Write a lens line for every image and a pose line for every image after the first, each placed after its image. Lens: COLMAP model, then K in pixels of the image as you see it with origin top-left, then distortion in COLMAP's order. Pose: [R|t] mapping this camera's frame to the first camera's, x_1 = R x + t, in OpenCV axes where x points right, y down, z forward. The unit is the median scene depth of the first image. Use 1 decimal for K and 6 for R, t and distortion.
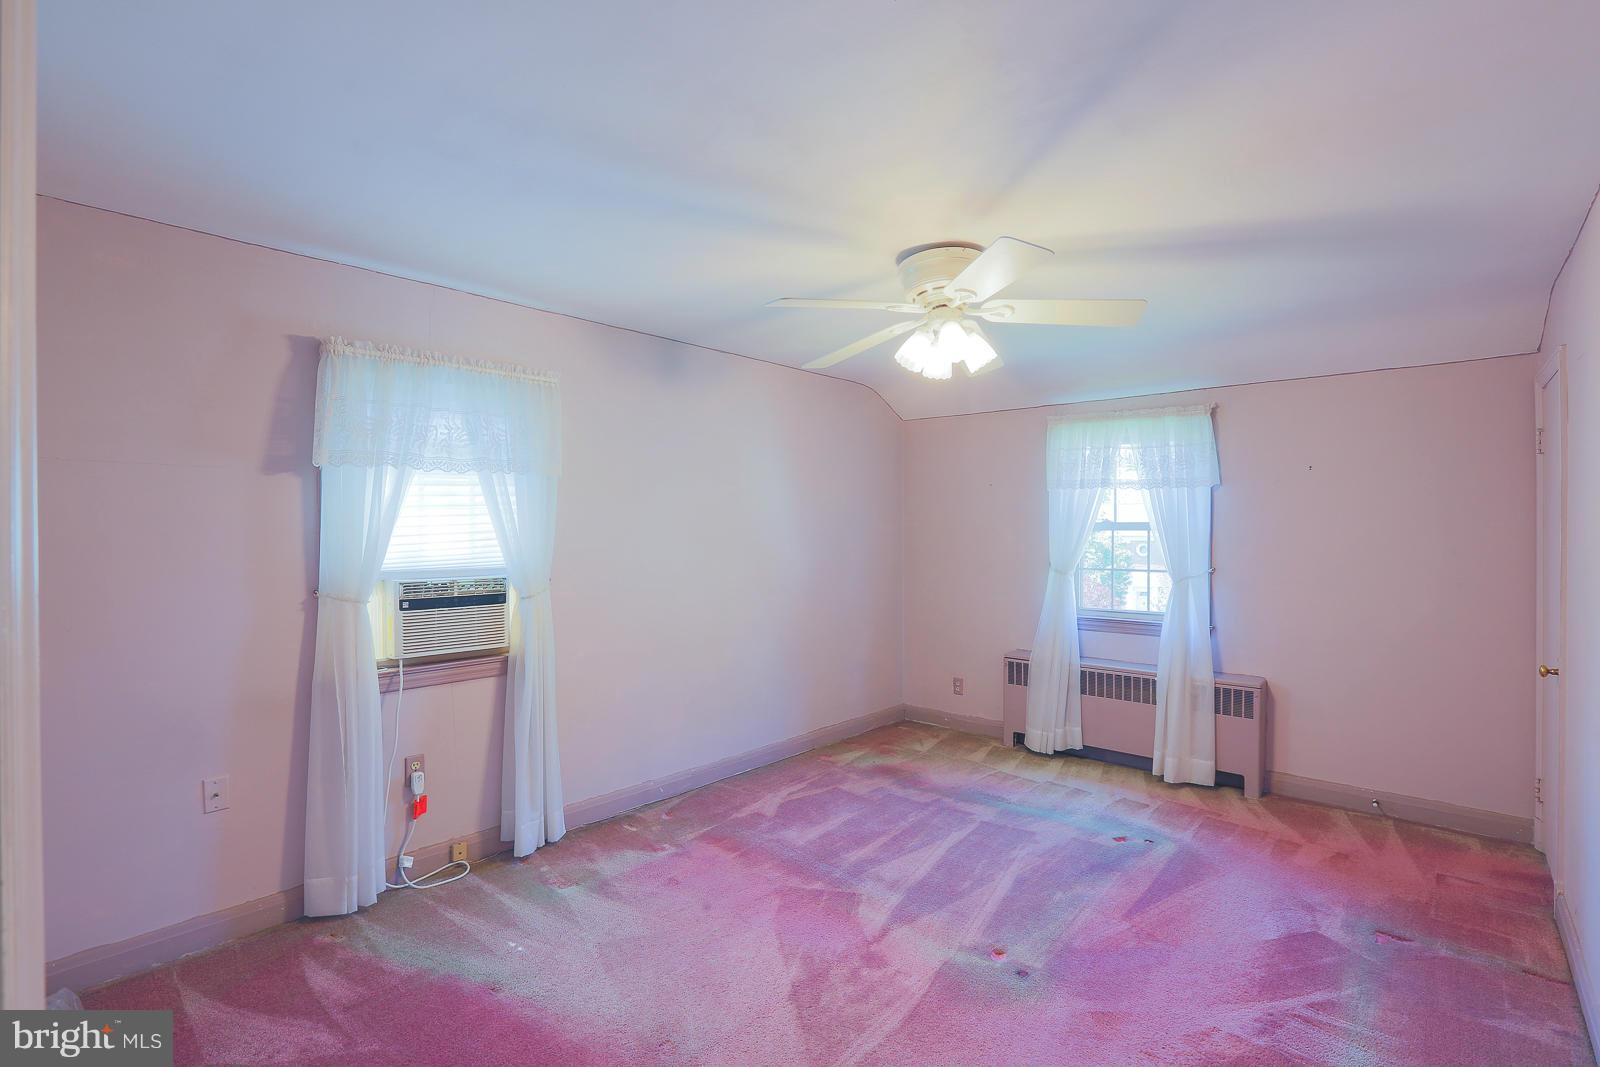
lens RADIAL K [[747.7, 0, 790.4], [0, 747.7, 536.4], [0, 0, 1]] dist [-0.000689, 0.000846]
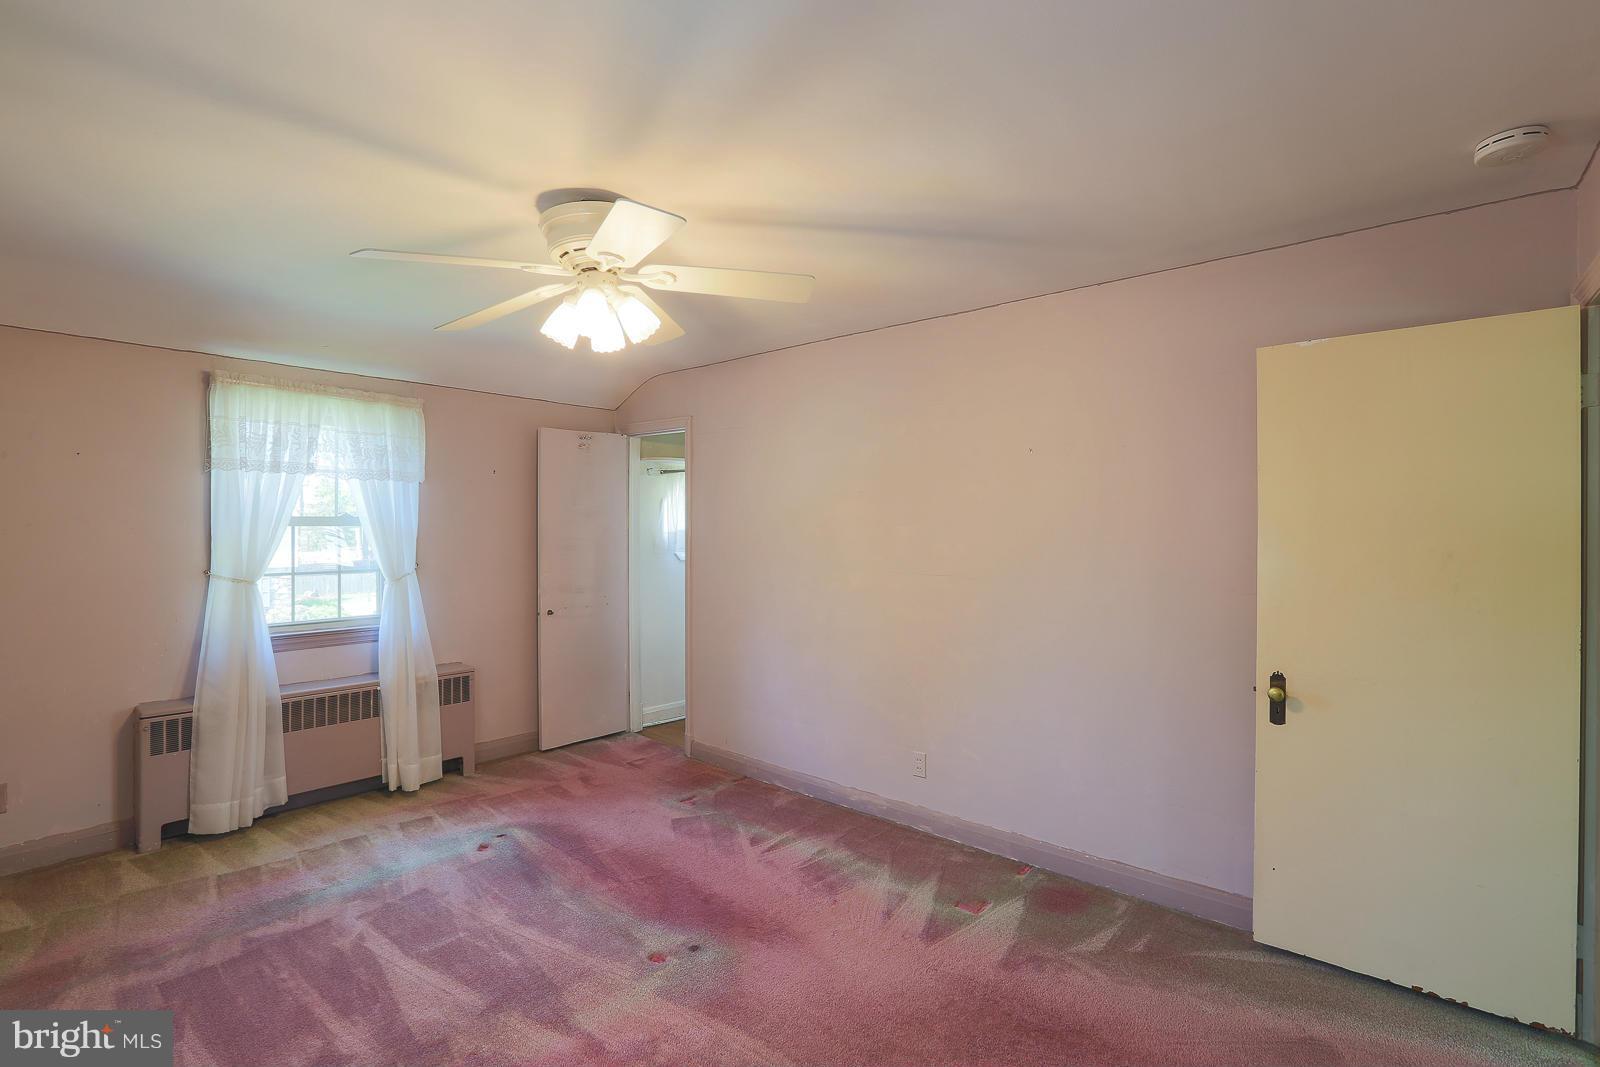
lens RADIAL K [[747.7, 0, 790.5], [0, 747.7, 528.0], [0, 0, 1]] dist [-0.000689, 0.000846]
pose [[0.002126, -0.001894, 0.999996, -0.430784], [0.003951, 0.999990, 0.001886, -0.005663], [-0.999990, 0.003947, 0.002134, 0.498319]]
